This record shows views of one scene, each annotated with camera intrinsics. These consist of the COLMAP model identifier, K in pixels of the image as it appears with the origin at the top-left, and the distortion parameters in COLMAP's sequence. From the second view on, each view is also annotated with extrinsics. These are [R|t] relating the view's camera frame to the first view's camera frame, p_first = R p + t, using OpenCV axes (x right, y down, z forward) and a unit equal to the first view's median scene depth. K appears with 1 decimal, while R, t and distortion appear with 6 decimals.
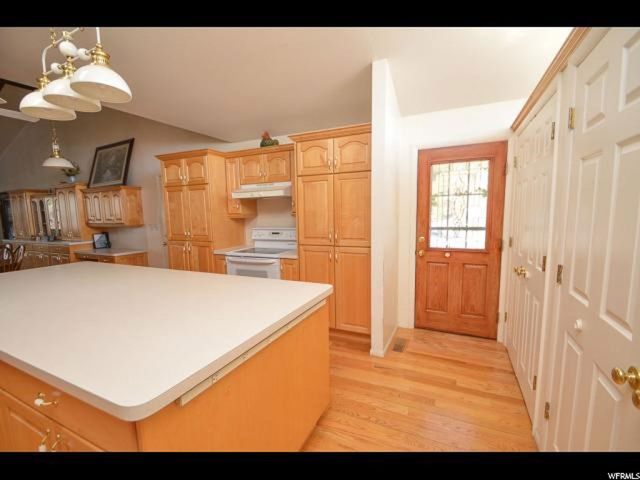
lens RADIAL K [[285.1, 0, 322.9], [0, 285.1, 247.5], [0, 0, 1]] dist [-0.005019, -0.006914]
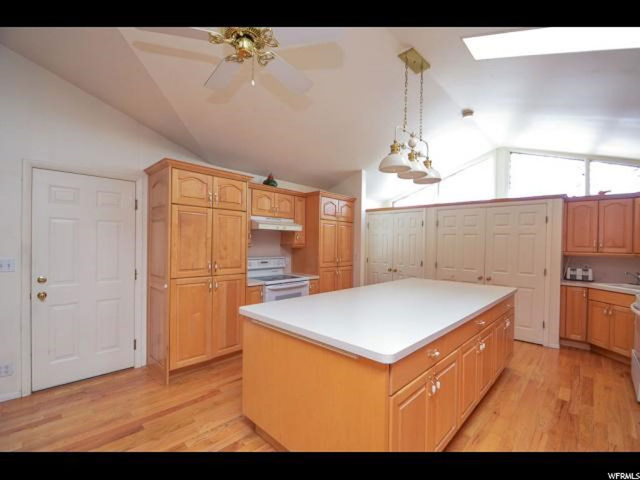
lens RADIAL K [[285.1, 0, 318.2], [0, 285.1, 246.9], [0, 0, 1]] dist [-0.005019, -0.006914]
pose [[0.325069, 0.017170, 0.945535, -1.295212], [0.099457, 0.993670, -0.052237, -0.035662], [-0.940446, 0.111021, 0.321303, 0.515131]]
